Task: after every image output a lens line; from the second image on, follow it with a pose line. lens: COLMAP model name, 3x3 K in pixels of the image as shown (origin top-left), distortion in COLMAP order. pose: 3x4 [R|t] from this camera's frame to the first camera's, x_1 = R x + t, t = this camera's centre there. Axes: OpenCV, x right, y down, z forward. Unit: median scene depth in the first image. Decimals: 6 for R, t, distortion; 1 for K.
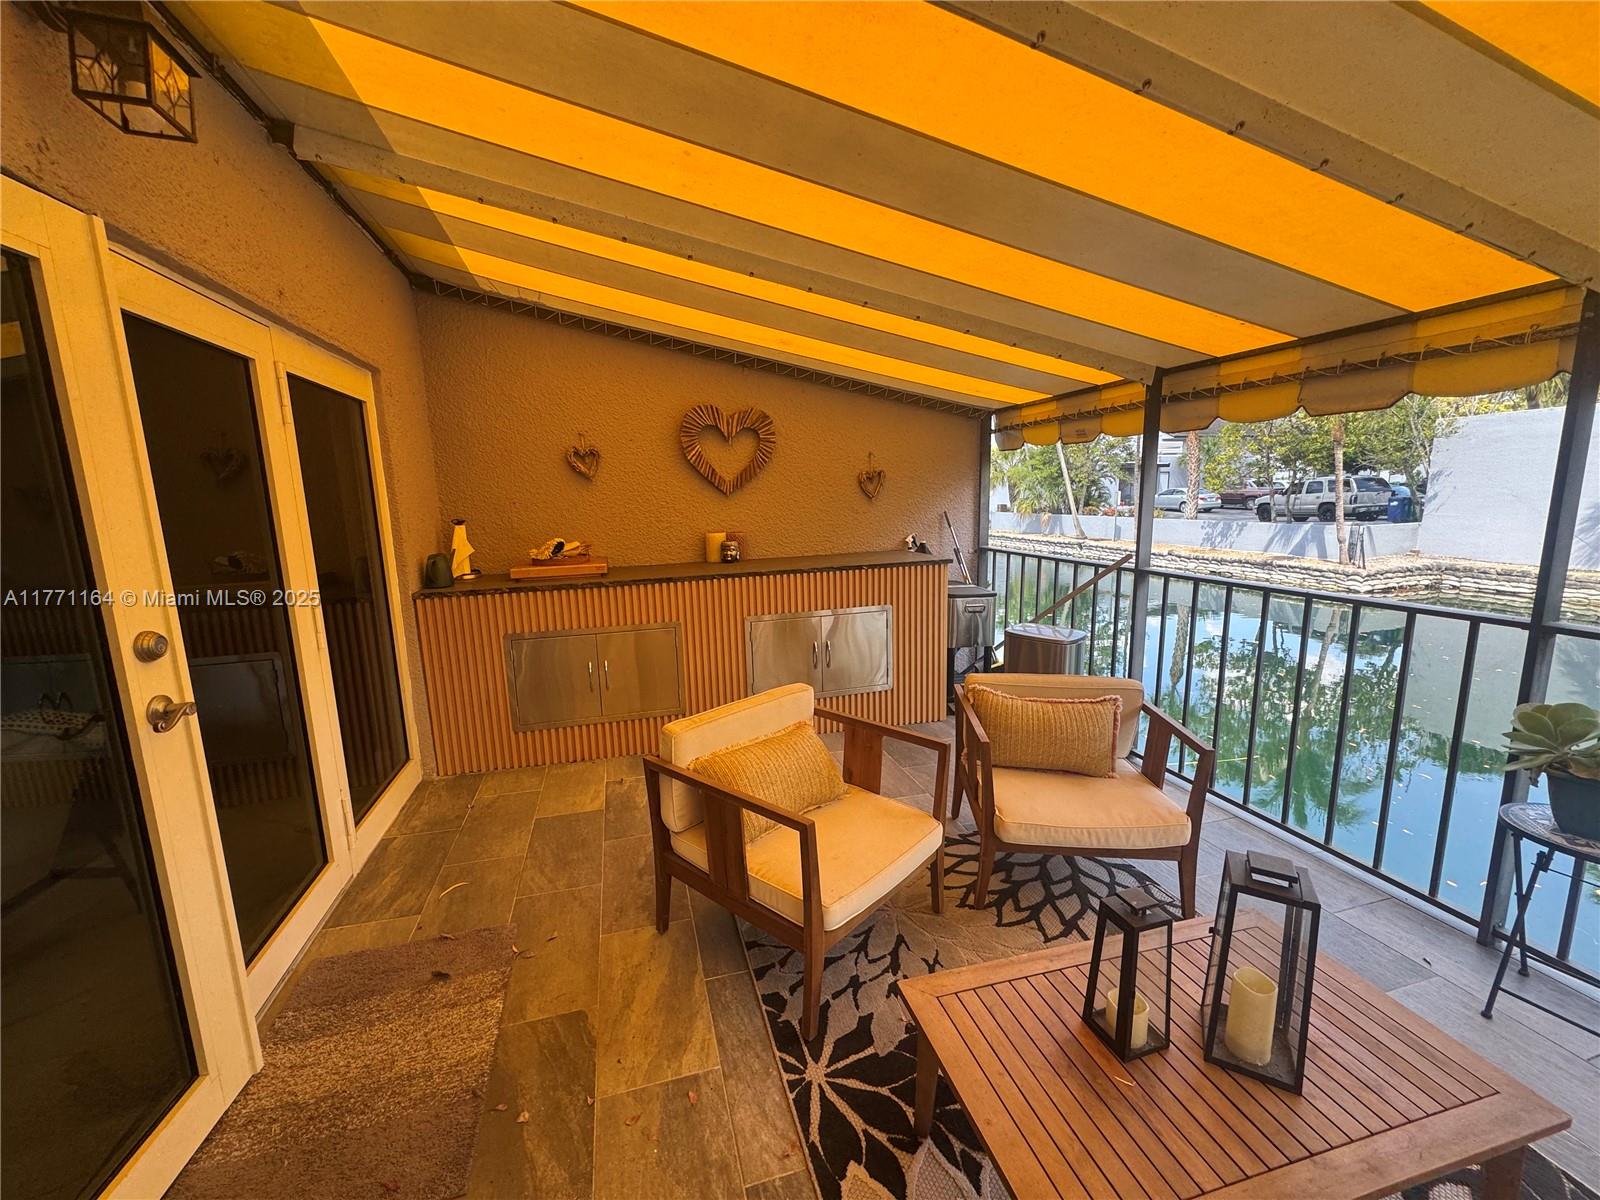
lens RADIAL K [[640.4, 0, 795.8], [0, 640.4, 601.5], [0, 0, 1]] dist [-0.000895, 0.000185]
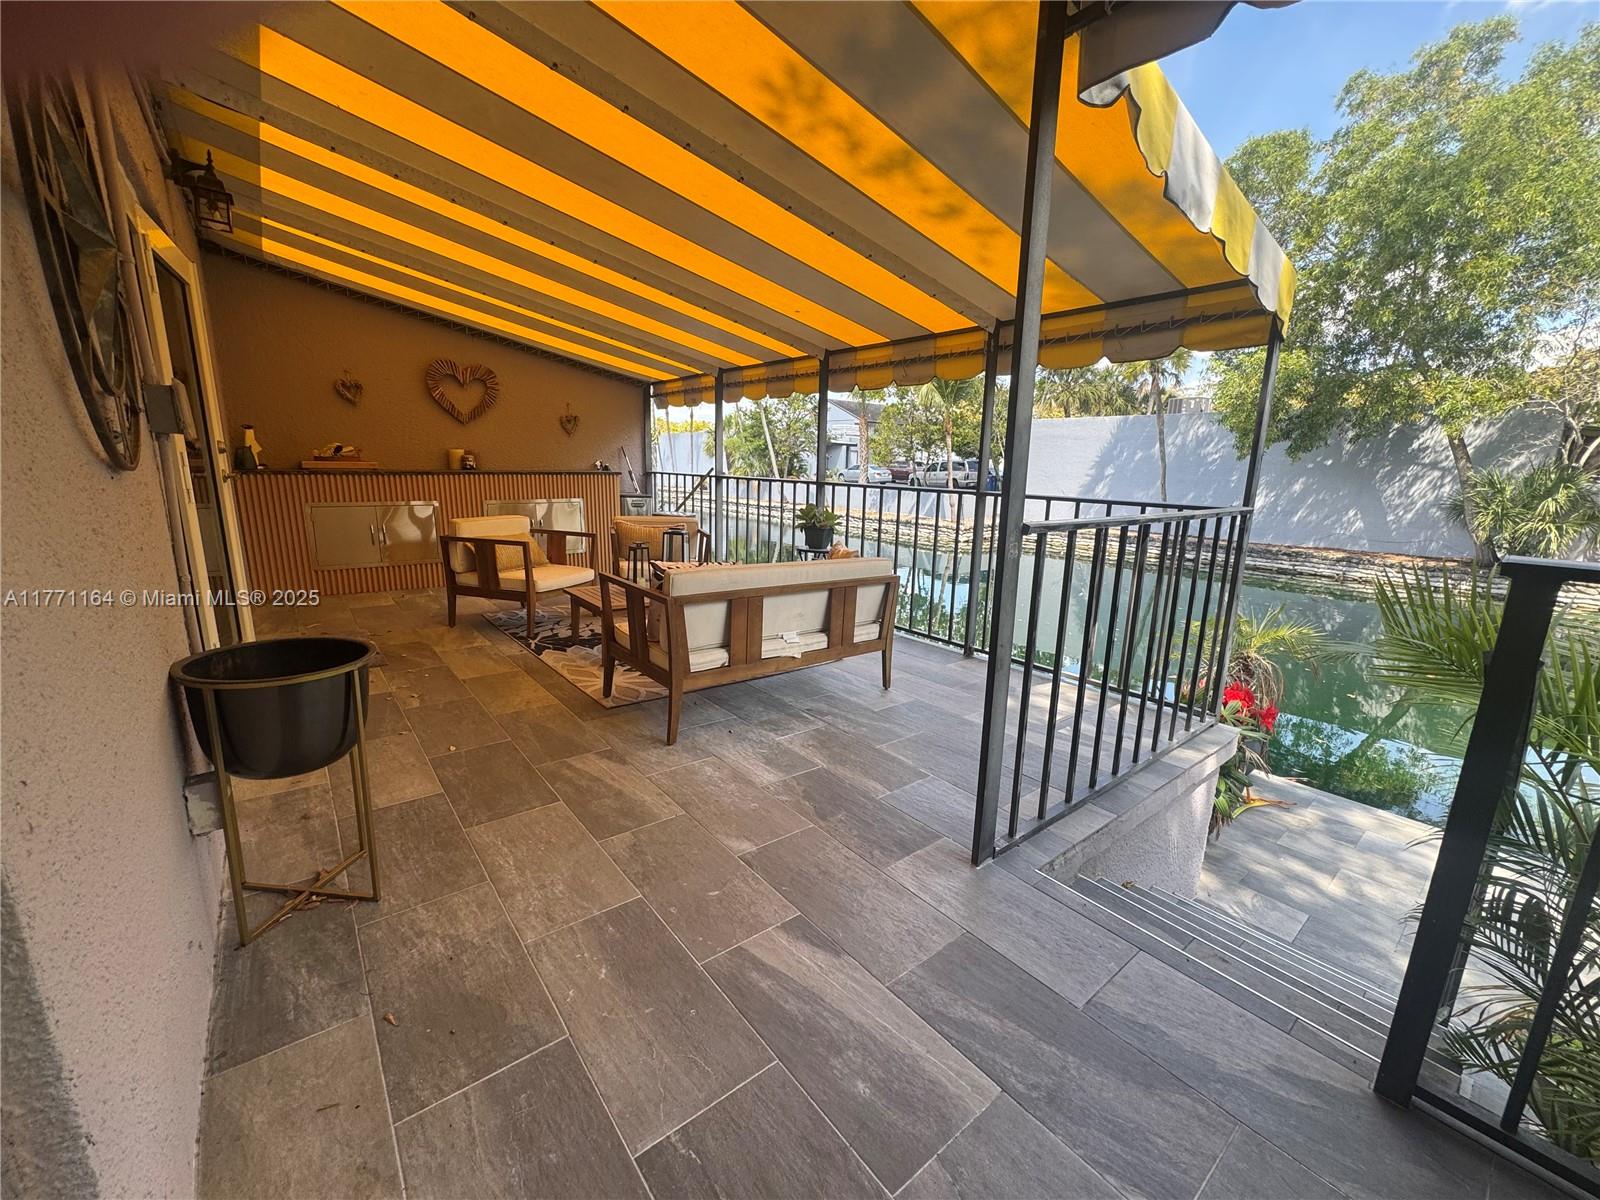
lens RADIAL K [[640.4, 0, 794.4], [0, 640.4, 597.9], [0, 0, 1]] dist [-0.000895, 0.000185]
pose [[0.918671, -0.035640, 0.393413, -0.003720], [0.019948, 0.998836, 0.043907, 0.183877], [-0.394520, -0.032488, 0.918313, -0.658671]]
